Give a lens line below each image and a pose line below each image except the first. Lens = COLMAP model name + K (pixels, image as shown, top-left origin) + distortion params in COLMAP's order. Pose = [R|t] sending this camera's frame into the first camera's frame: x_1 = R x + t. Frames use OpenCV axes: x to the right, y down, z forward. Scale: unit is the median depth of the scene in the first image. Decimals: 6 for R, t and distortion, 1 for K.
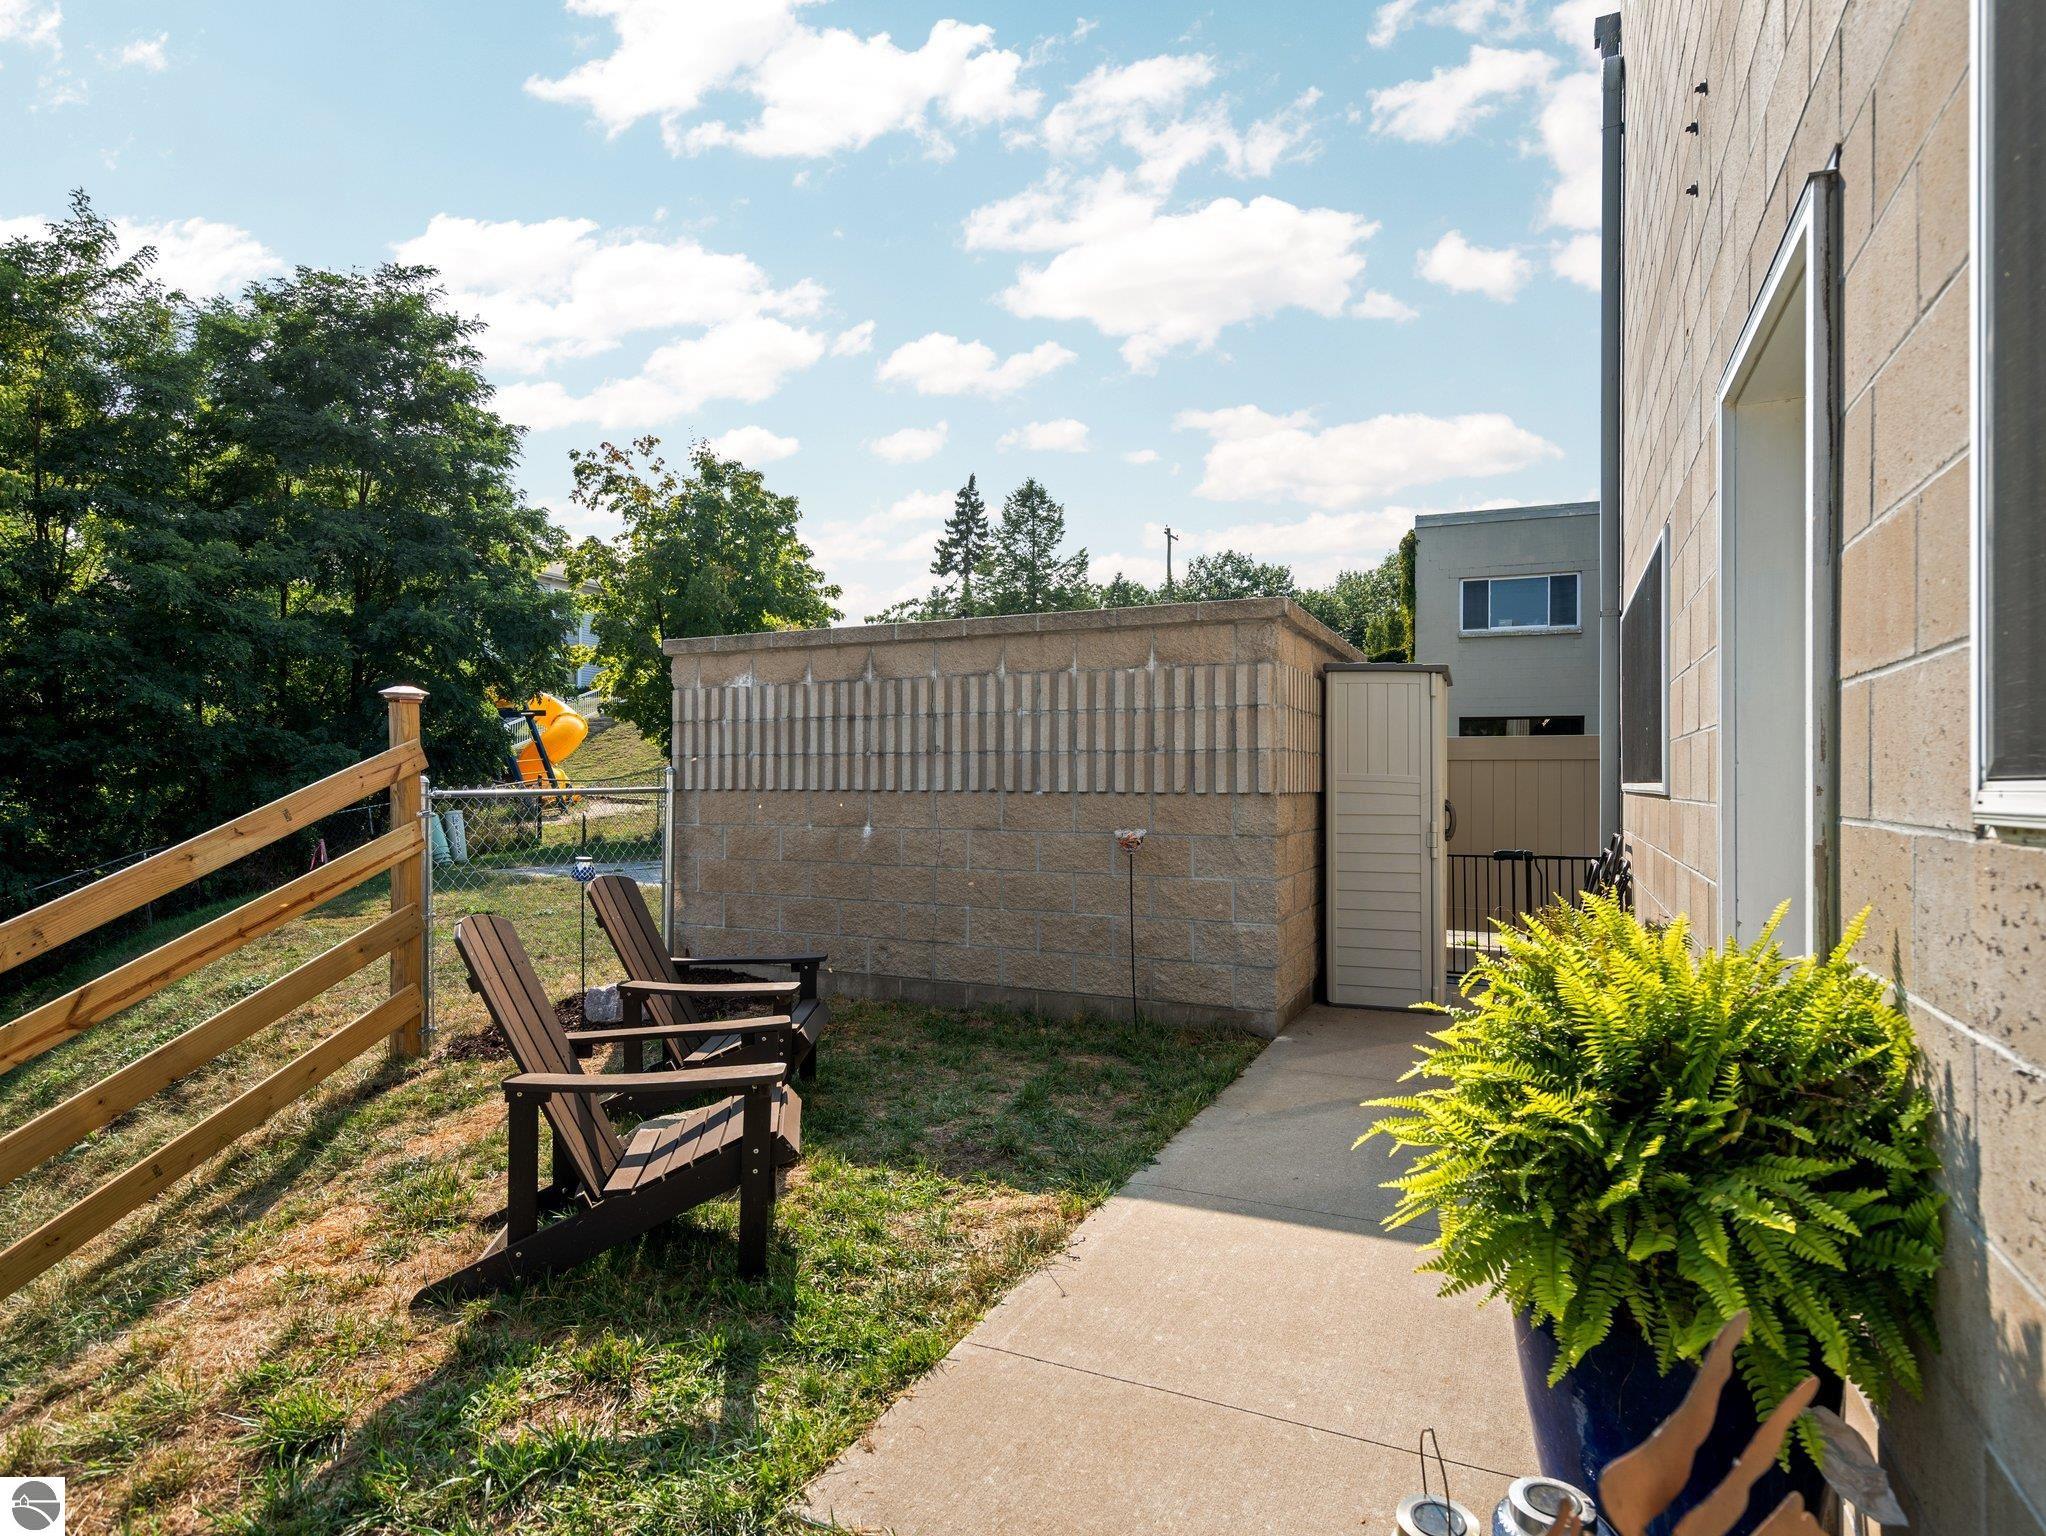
lens RADIAL K [[1101.0, 0, 1023.0], [0, 1101.0, 768.0], [0, 0, 1]] dist [0.001550, 0.000273]
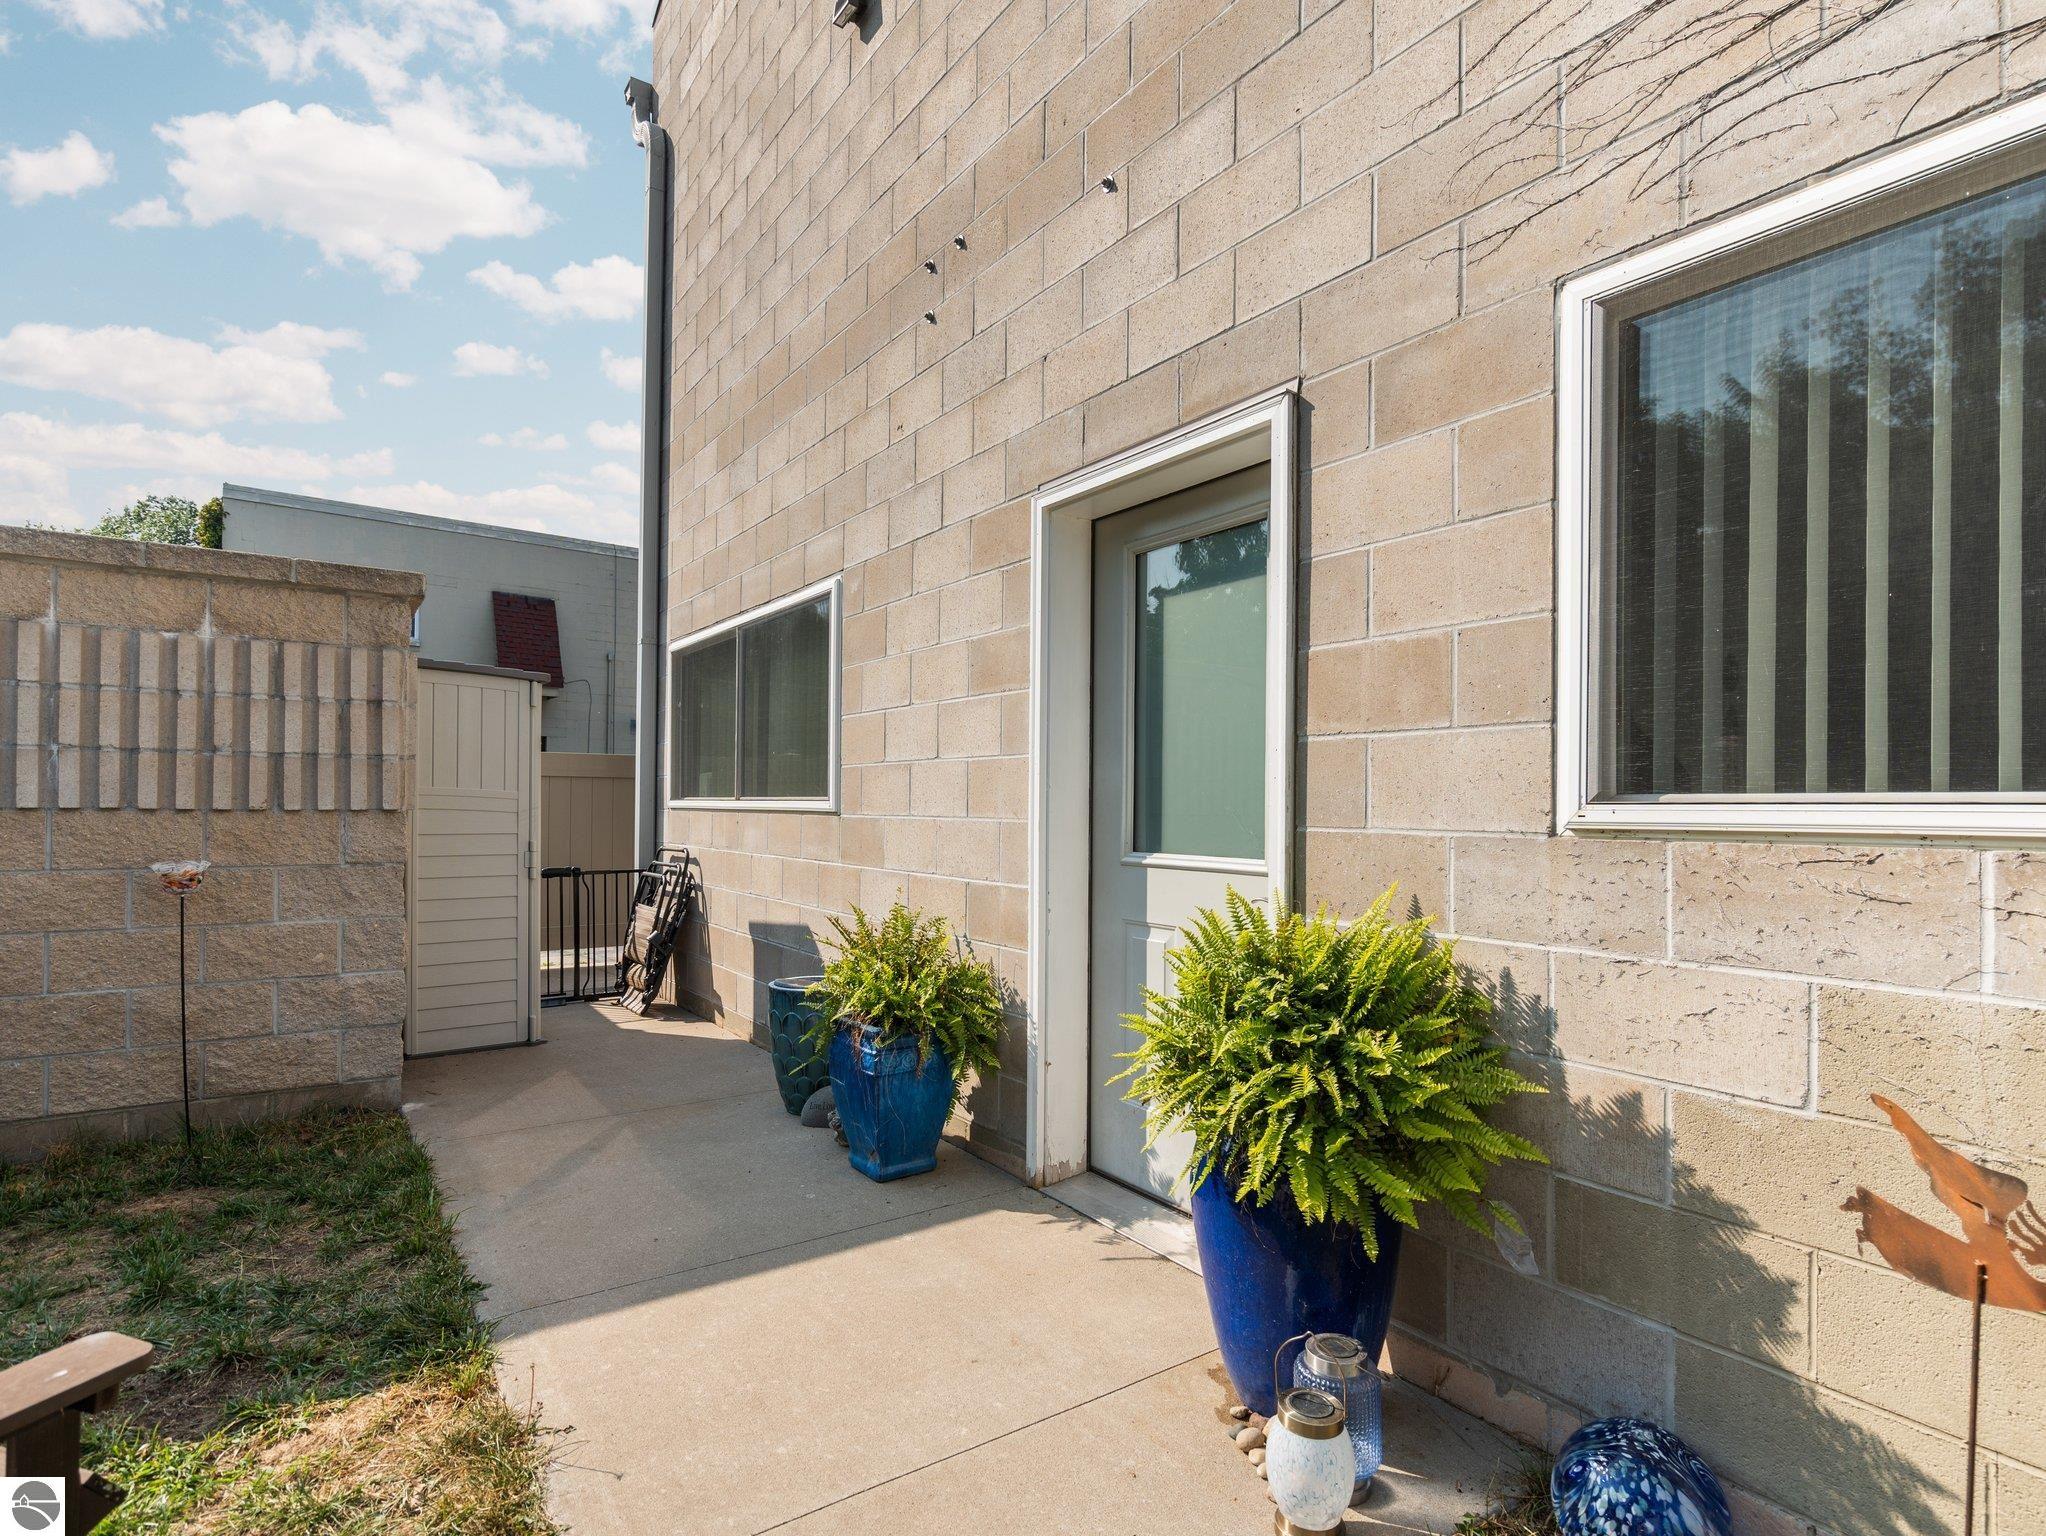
lens RADIAL K [[1067.6, 0, 1023.2], [0, 1067.6, 793.7], [0, 0, 1]] dist [-0.000573, -0.000783]
pose [[0.492168, 0.012860, 0.870405, -0.231119], [-0.019949, 0.999795, -0.003492, 0.004039], [-0.870272, -0.015645, 0.492323, 0.199003]]
